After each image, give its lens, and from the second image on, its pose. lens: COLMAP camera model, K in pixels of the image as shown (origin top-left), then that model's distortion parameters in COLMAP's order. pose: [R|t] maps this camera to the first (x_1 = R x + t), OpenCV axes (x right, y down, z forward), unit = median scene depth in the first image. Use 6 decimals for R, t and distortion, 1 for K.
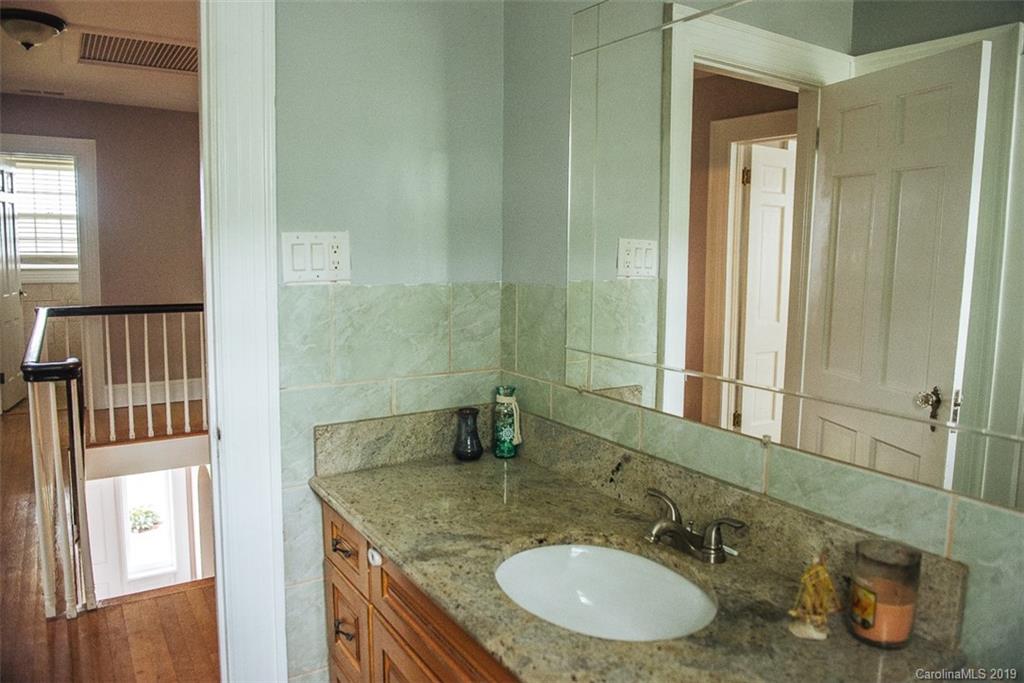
lens RADIAL K [[709.5, 0, 512.8], [0, 709.5, 330.1], [0, 0, 1]] dist [-0.055176, -0.001331]
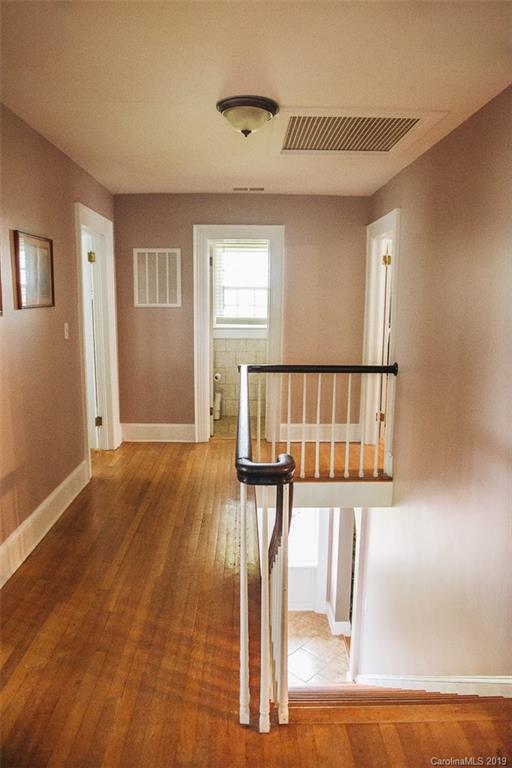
lens RADIAL K [[532.1, 0, 256.0], [0, 532.1, 384.0], [0, 0, 1]] dist [-0.055176, -0.001331]
pose [[0.848350, 0.070869, -0.524671, -0.145053], [-0.053108, 0.997393, 0.048850, -0.039212], [0.526766, -0.013578, 0.849902, 0.184296]]
